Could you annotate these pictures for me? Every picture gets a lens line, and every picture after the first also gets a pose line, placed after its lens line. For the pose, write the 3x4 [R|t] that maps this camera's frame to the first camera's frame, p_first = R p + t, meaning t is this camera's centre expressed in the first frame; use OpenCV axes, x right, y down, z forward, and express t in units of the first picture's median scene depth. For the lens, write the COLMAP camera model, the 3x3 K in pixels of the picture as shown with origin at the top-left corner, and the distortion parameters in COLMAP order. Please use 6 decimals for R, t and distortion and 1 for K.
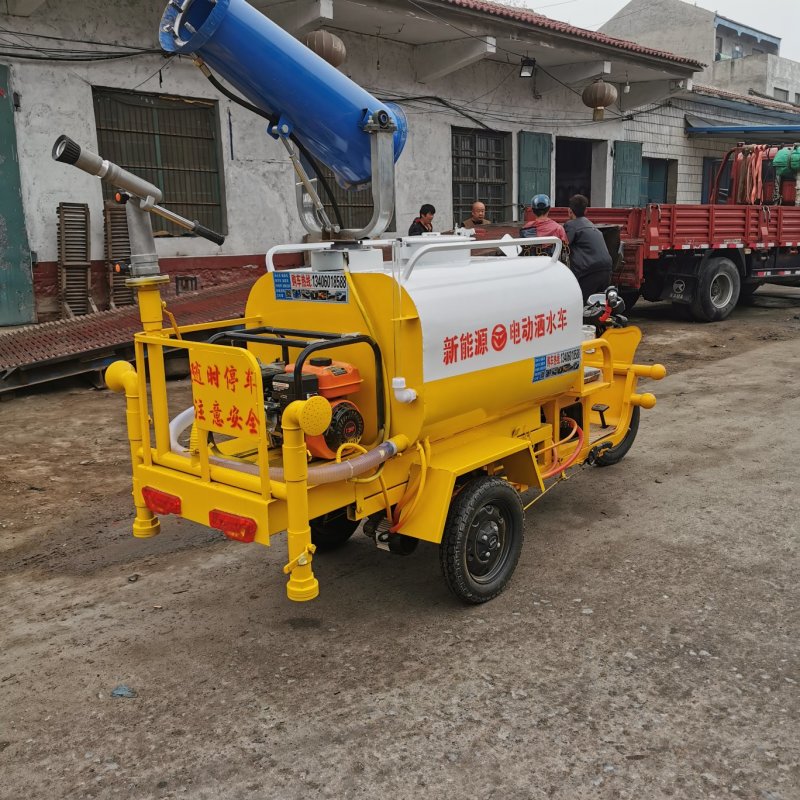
lens RADIAL K [[828.2, 0, 394.7], [0, 828.2, 373.7], [0, 0, 1]] dist [0.105579, -0.158326]
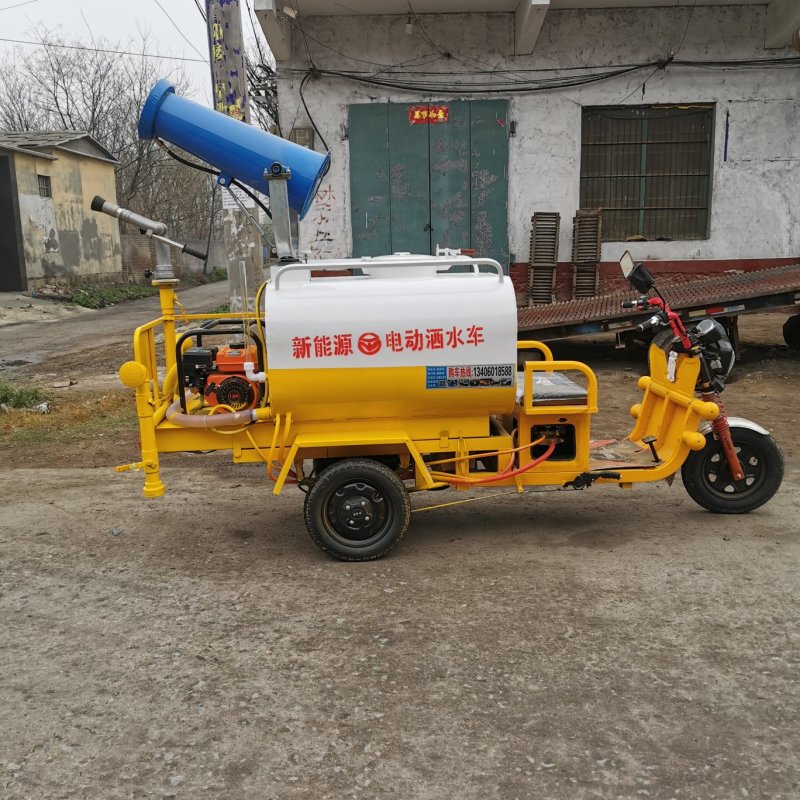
lens RADIAL K [[828.2, 0, 394.7], [0, 828.2, 373.7], [0, 0, 1]] dist [0.105579, -0.158326]
pose [[0.688610, 0.124213, -0.714414, 0.767324], [-0.120779, 0.991104, 0.055903, -0.054743], [0.715003, 0.047790, 0.697486, 0.153197]]
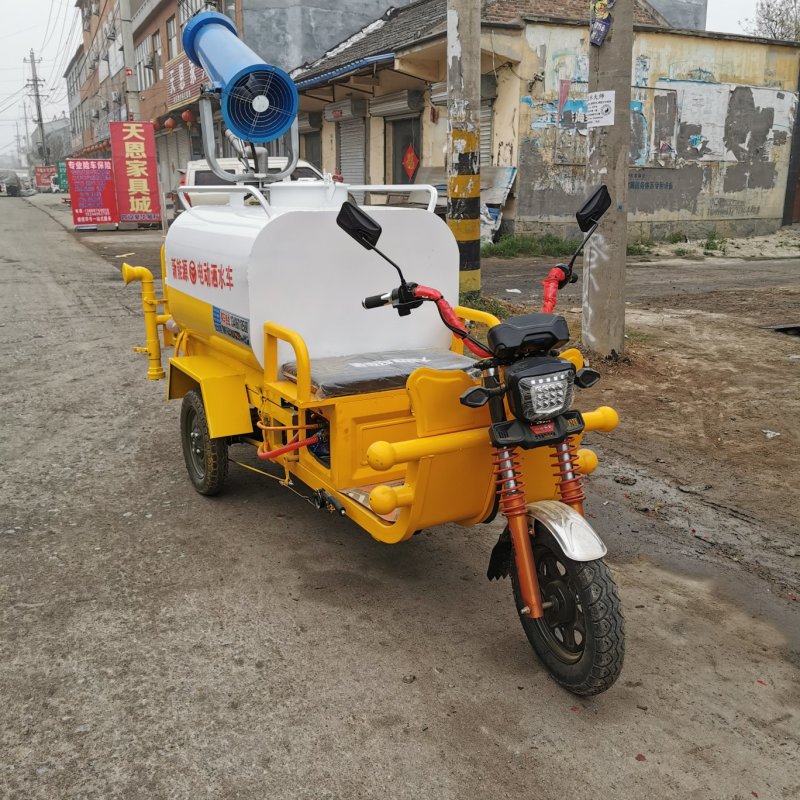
lens RADIAL K [[828.2, 0, 394.7], [0, 828.2, 373.7], [0, 0, 1]] dist [0.105579, -0.158326]
pose [[-0.344427, 0.235003, -0.908924, 0.838833], [-0.152967, 0.941177, 0.301307, -0.227895], [0.926267, 0.242814, -0.288219, 1.235624]]
